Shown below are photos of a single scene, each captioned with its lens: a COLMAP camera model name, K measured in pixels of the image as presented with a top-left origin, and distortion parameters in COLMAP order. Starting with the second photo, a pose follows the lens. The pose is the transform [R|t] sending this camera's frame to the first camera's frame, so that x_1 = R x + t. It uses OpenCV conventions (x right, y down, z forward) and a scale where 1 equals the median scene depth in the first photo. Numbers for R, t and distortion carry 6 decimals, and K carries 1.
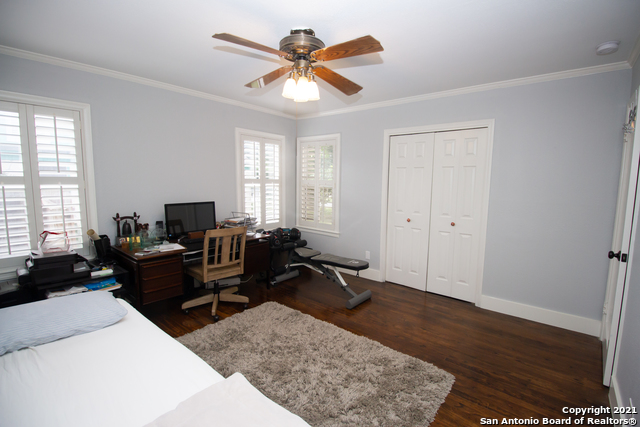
lens RADIAL K [[296.1, 0, 322.6], [0, 296.1, 215.5], [0, 0, 1]] dist [-0.036915, -0.000104]
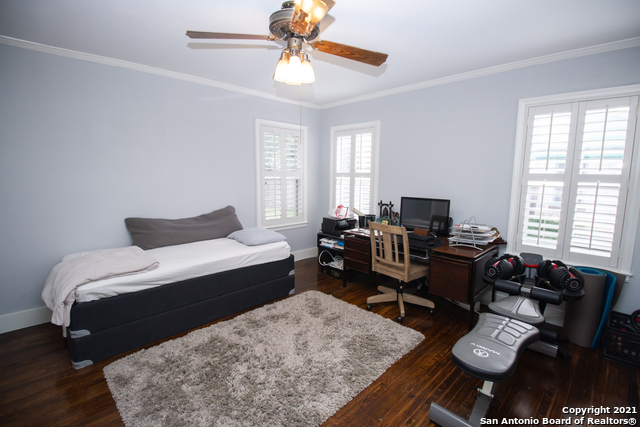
lens RADIAL K [[301.4, 0, 319.3], [0, 301.4, 207.8], [0, 0, 1]] dist [0.001253, -0.000106]
pose [[-0.111128, 0.100855, -0.988675, 0.640656], [-0.127733, 0.985136, 0.114851, -0.090695], [0.985563, 0.139050, -0.096593, 0.834503]]
